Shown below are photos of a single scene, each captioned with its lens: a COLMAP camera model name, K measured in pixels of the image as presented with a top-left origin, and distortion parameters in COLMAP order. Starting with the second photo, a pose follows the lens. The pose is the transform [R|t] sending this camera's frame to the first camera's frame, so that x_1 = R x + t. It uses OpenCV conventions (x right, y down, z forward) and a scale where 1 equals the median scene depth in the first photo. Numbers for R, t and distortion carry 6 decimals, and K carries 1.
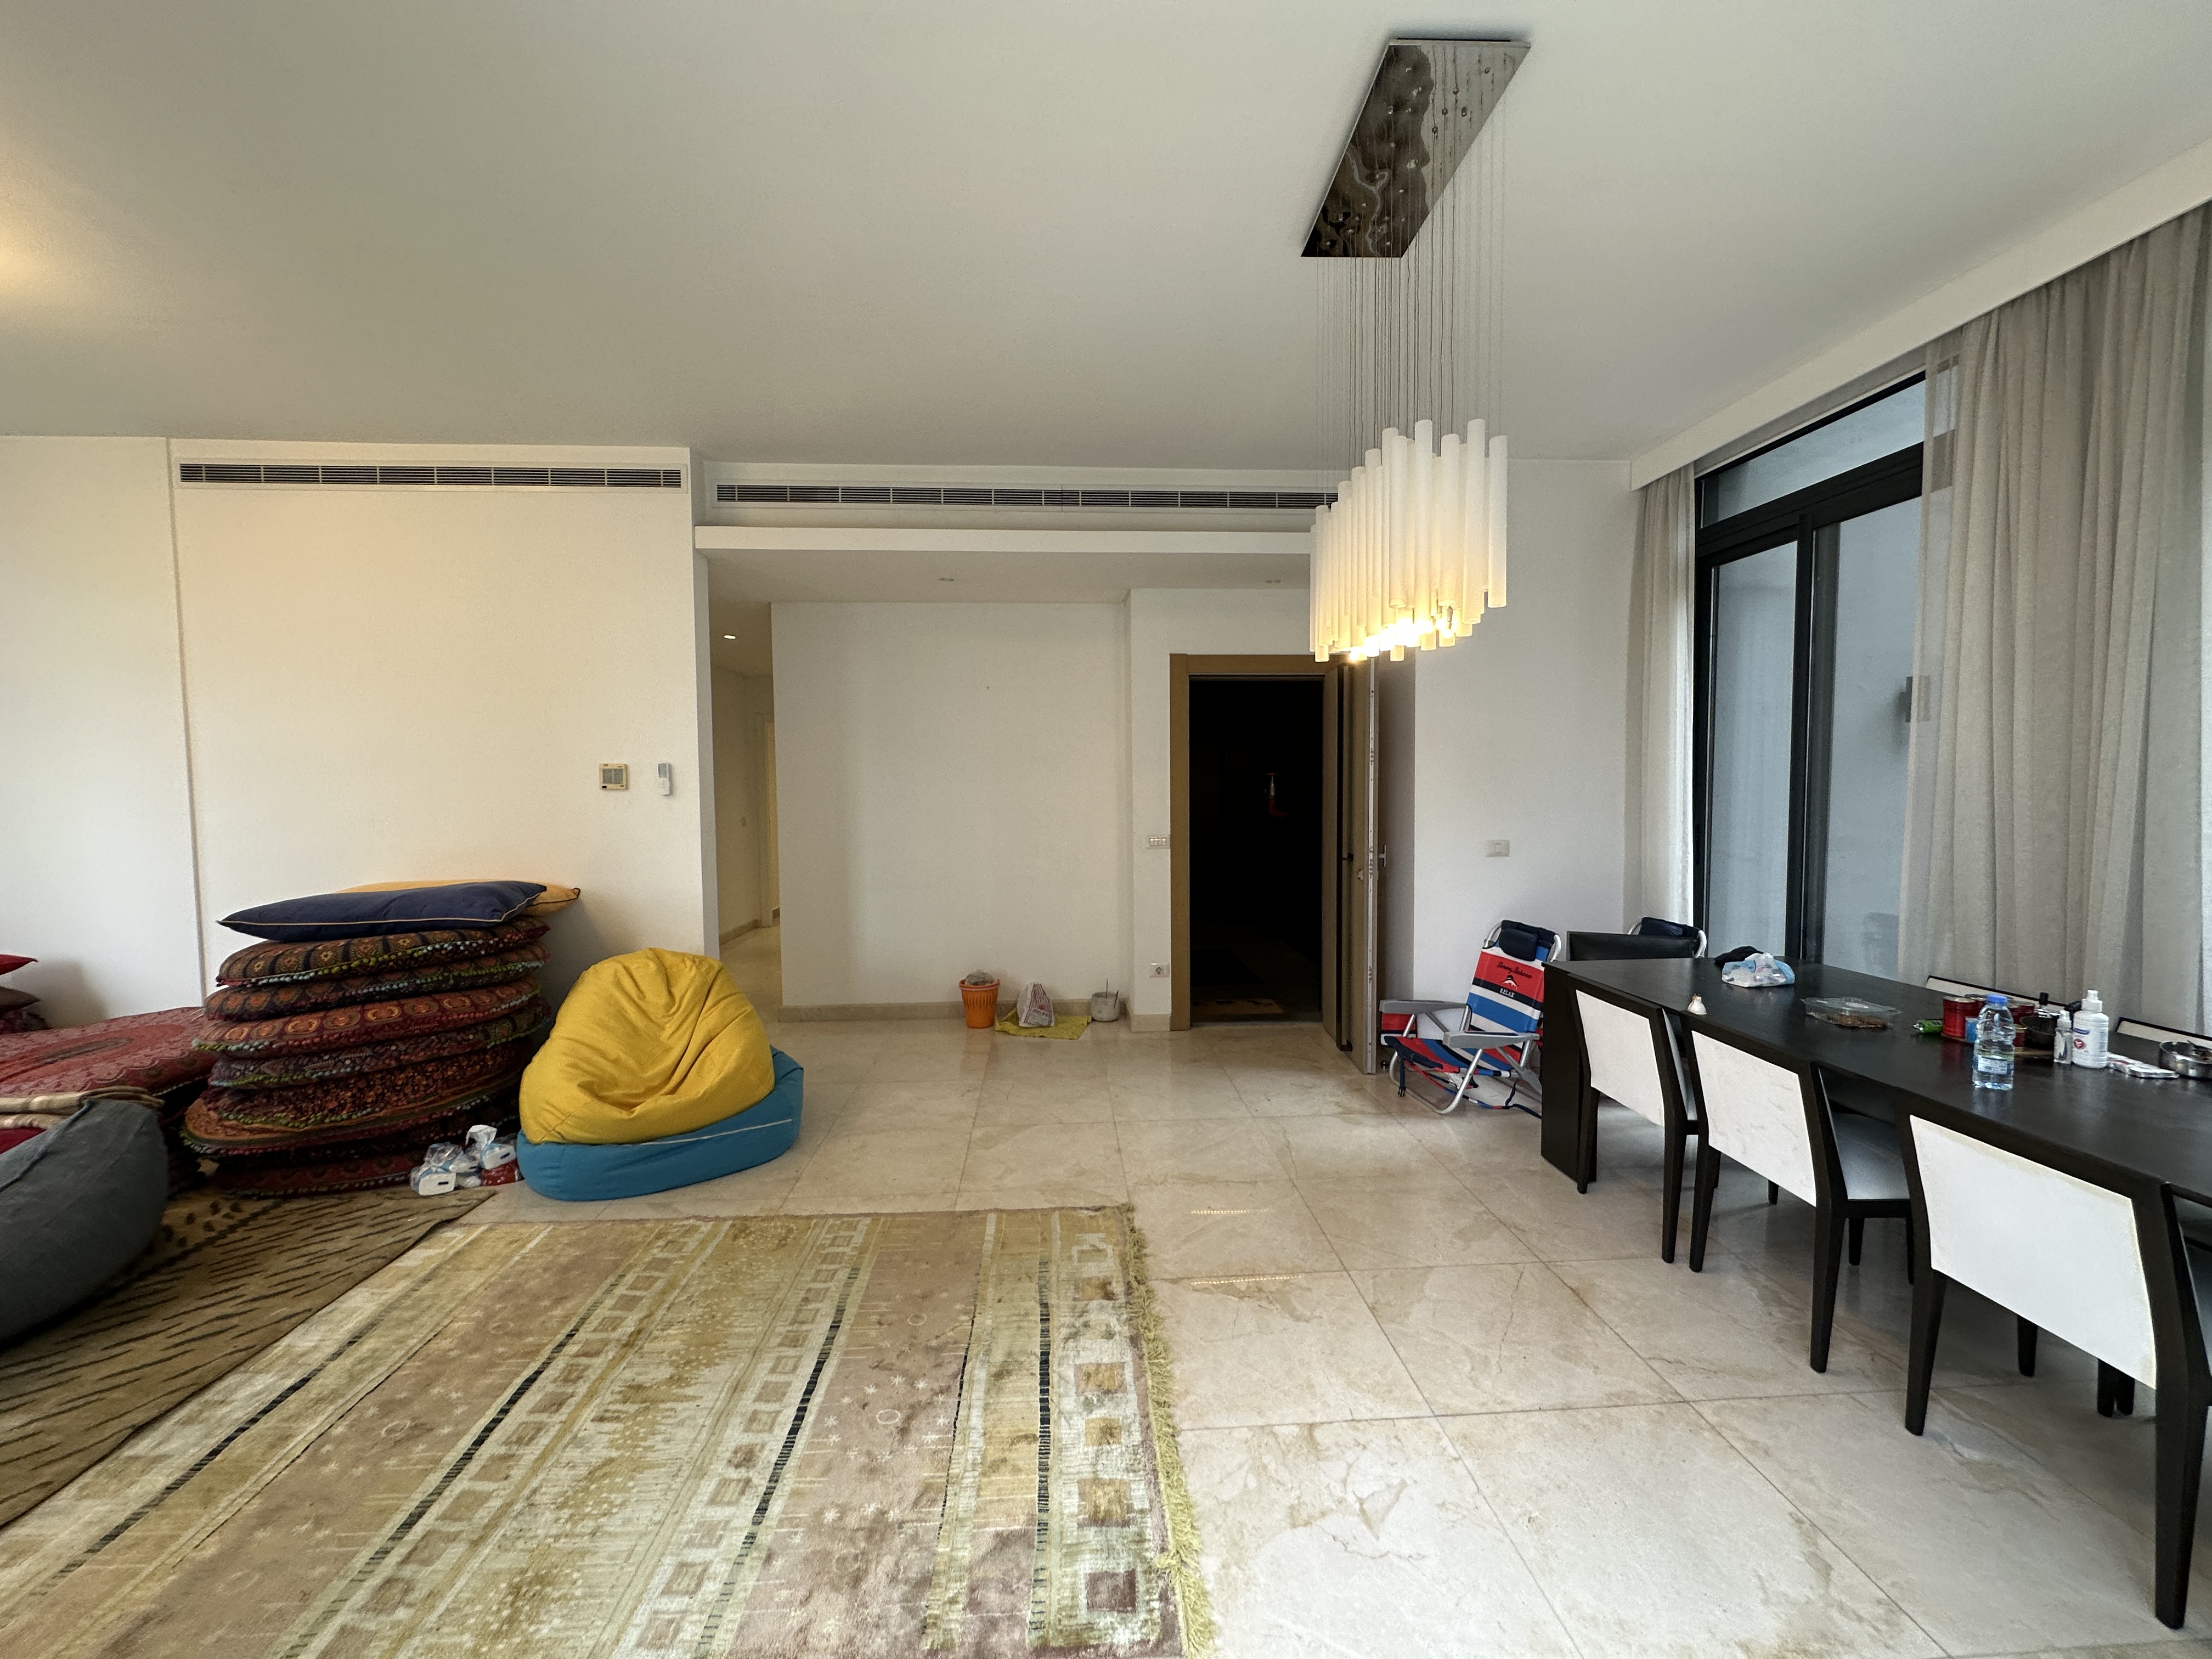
lens RADIAL K [[877.9, 0, 1091.3], [0, 877.9, 828.2], [0, 0, 1]] dist [-0.005450, -0.000725]
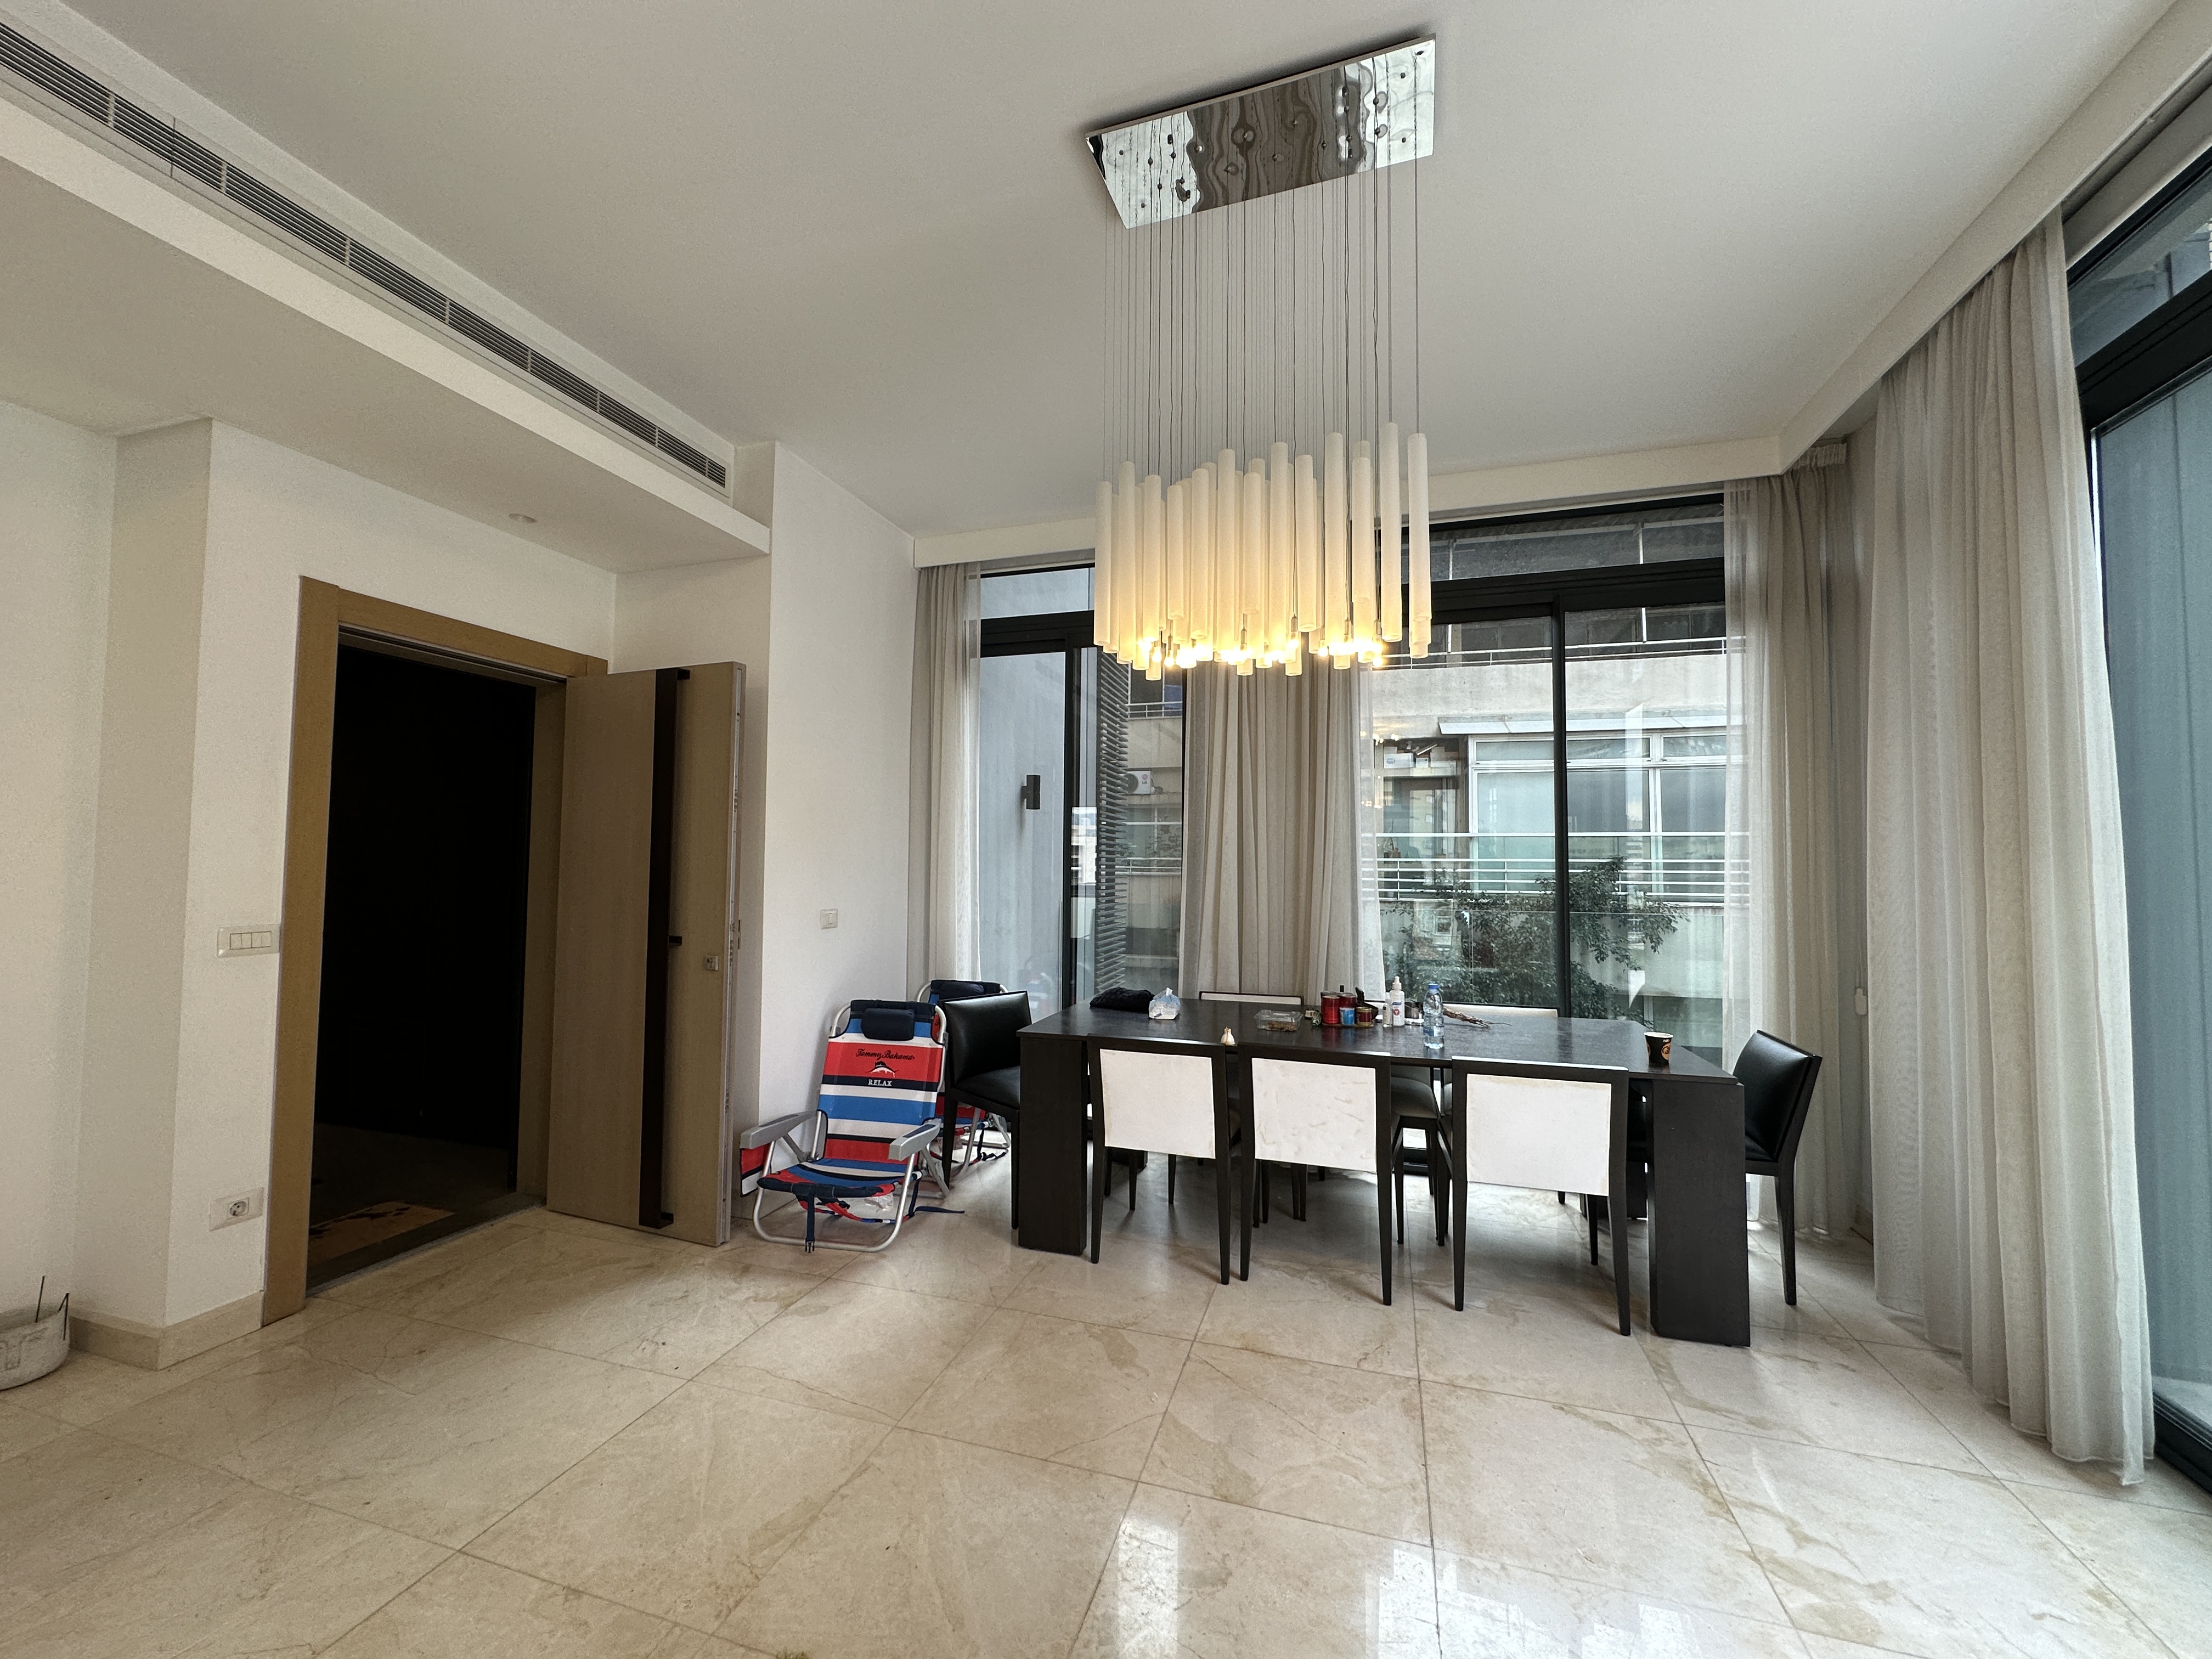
lens RADIAL K [[877.9, 0, 1105.6], [0, 877.9, 832.0], [0, 0, 1]] dist [-0.005450, -0.000725]
pose [[0.344675, 0.050539, 0.937360, -0.264451], [0.036496, 0.997073, -0.067179, 0.006051], [-0.938012, 0.057365, 0.341822, 0.455580]]
